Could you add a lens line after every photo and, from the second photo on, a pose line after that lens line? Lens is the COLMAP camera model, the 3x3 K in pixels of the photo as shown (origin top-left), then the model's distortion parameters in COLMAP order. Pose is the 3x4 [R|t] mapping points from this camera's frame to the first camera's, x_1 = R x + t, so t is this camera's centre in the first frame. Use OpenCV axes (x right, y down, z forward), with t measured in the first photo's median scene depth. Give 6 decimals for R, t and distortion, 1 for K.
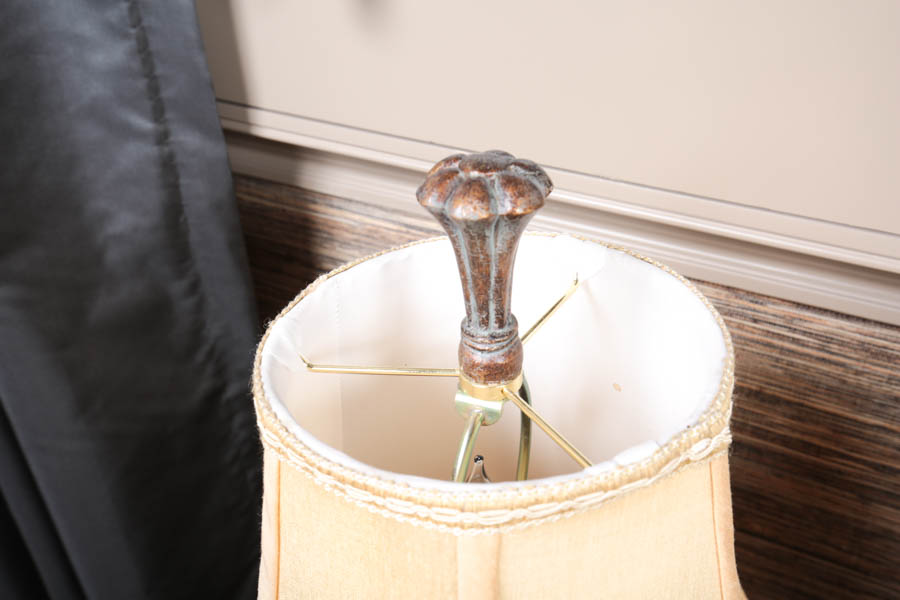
lens RADIAL K [[832.5, 0, 450.0], [0, 832.5, 300.0], [0, 0, 1]] dist [0.028531, 0.007454]
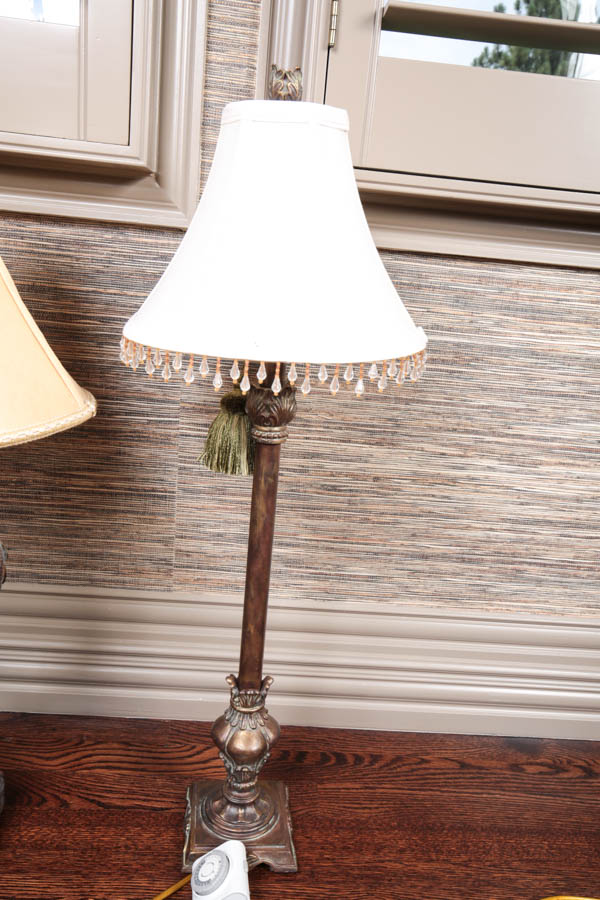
lens RADIAL K [[734.7, 0, 300.6], [0, 734.7, 441.3], [0, 0, 1]] dist [0.010768, 0.008244]
pose [[0.864160, -0.039602, 0.501657, 0.062676], [0.193205, 0.946605, -0.258092, 0.997100], [-0.464650, 0.319955, 0.825669, -0.490858]]
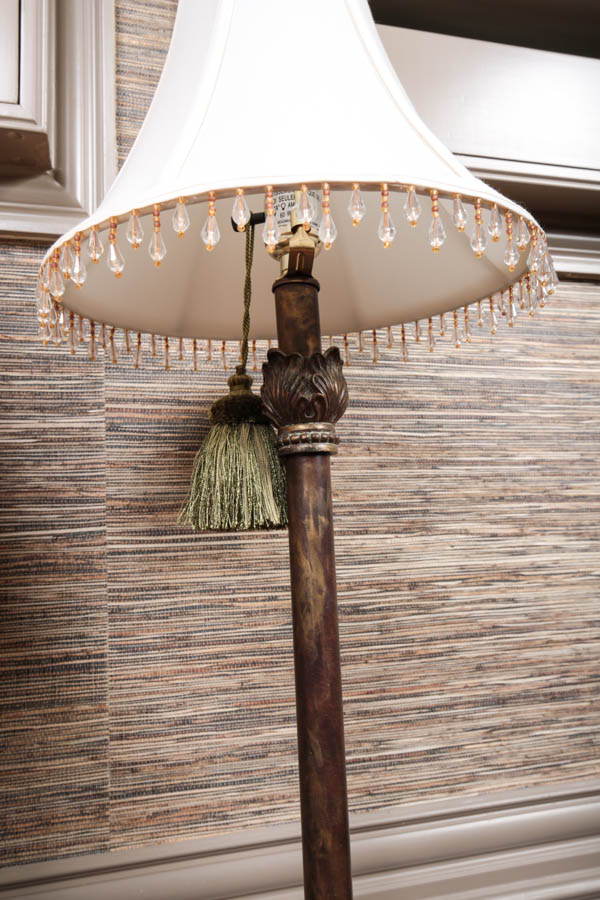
lens RADIAL K [[726.2, 0, 302.7], [0, 726.2, 436.6], [0, 0, 1]] dist [0.010797, 0.003104]
pose [[0.736948, 0.067996, 0.672521, 0.172805], [0.402356, 0.755341, -0.517271, 1.015468], [-0.543155, 0.651795, 0.529288, 0.259415]]
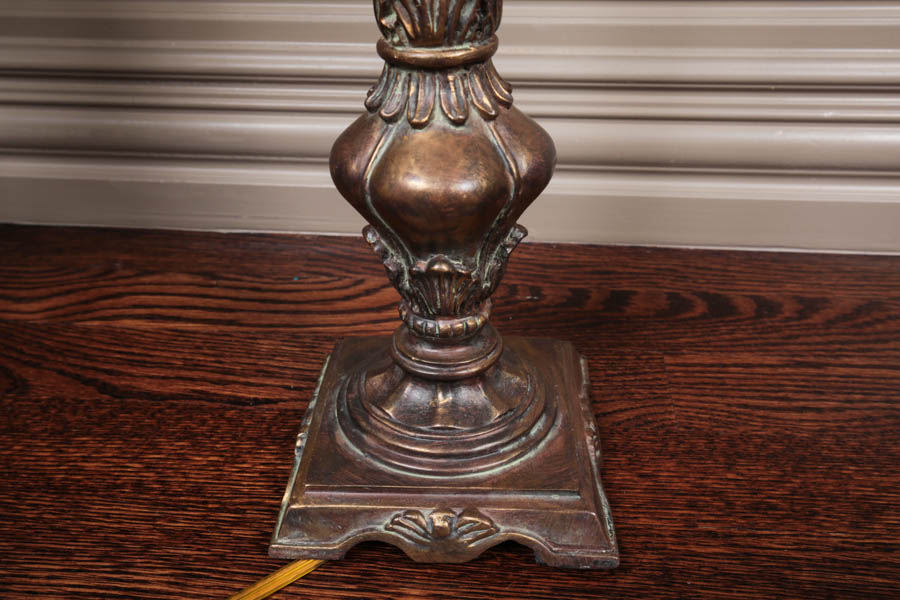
lens RADIAL K [[832.5, 0, 450.0], [0, 832.5, 300.0], [0, 0, 1]] dist [0.028531, 0.007454]
pose [[0.932016, -0.185451, 0.311374, 0.533469], [0.205259, 0.978191, -0.031788, 1.259392], [-0.298688, 0.093539, 0.949756, 0.527112]]
